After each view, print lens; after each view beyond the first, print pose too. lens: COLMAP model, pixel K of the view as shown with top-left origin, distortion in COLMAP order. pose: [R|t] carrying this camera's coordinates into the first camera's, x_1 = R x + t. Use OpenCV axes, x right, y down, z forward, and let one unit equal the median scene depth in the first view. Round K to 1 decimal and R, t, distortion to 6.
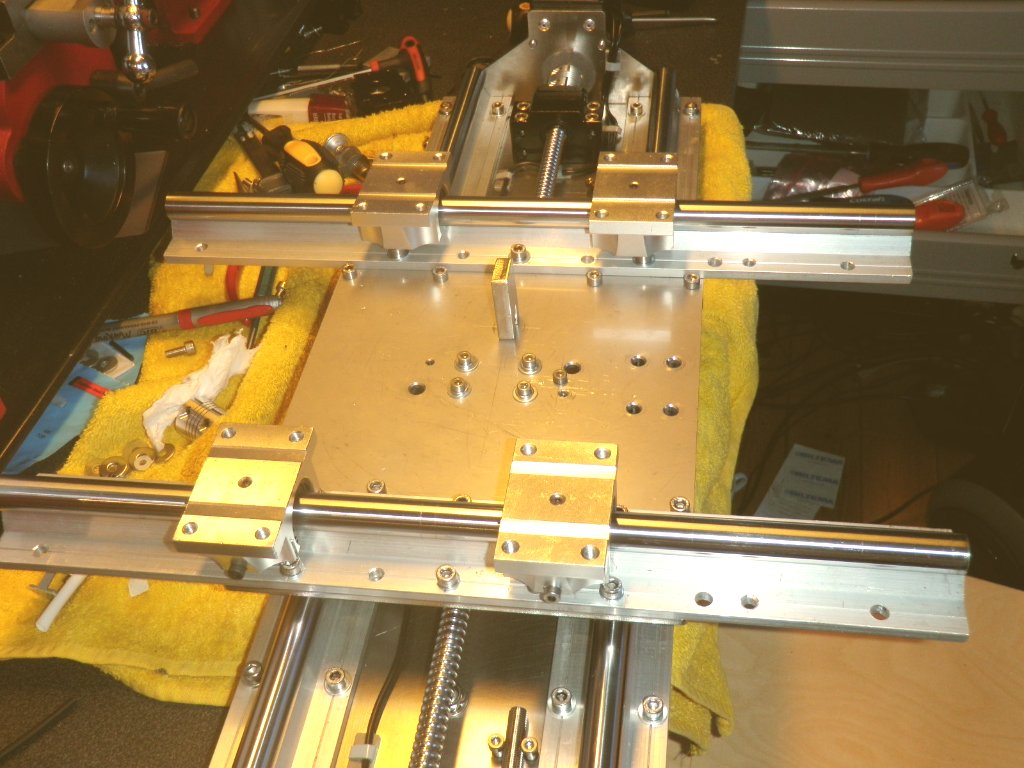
lens RADIAL K [[1172.5, 0, 499.1], [0, 1172.5, 385.1], [0, 0, 1]] dist [-0.036858, 0.282540]
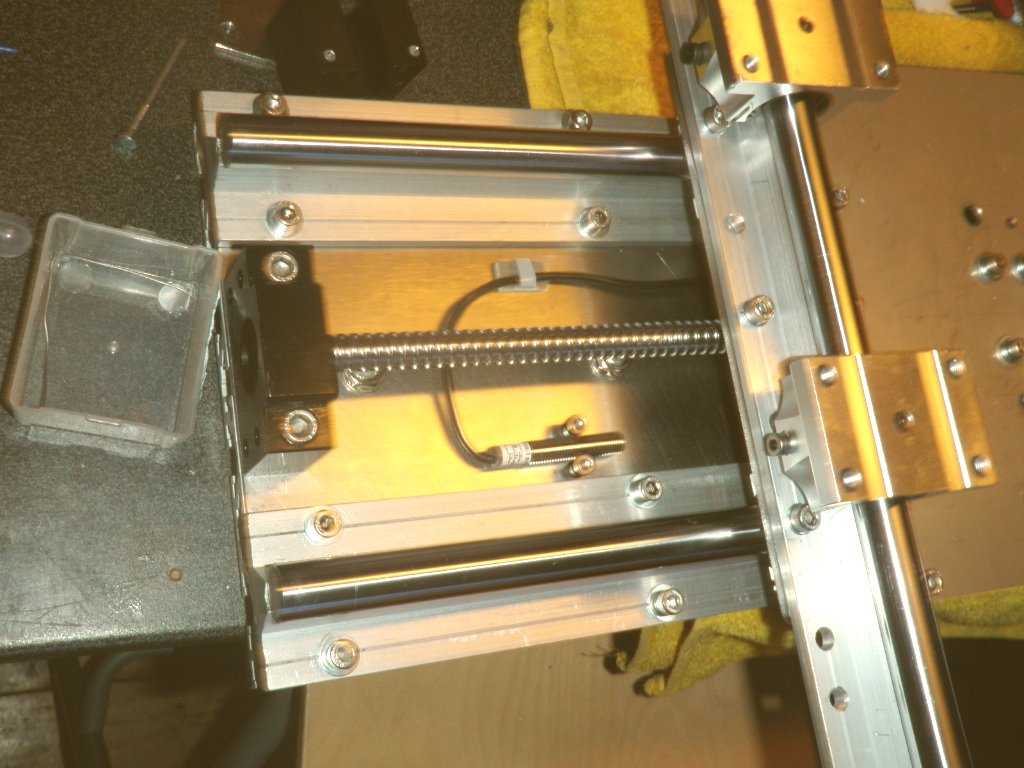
lens RADIAL K [[1172.5, 0, 499.1], [0, 1172.5, 385.1], [0, 0, 1]] dist [-0.036858, 0.282540]
pose [[0.255680, 0.964599, -0.064626, 0.009599], [-0.911844, 0.262826, 0.315377, 0.087091], [0.321197, -0.021707, 0.946764, 0.200011]]
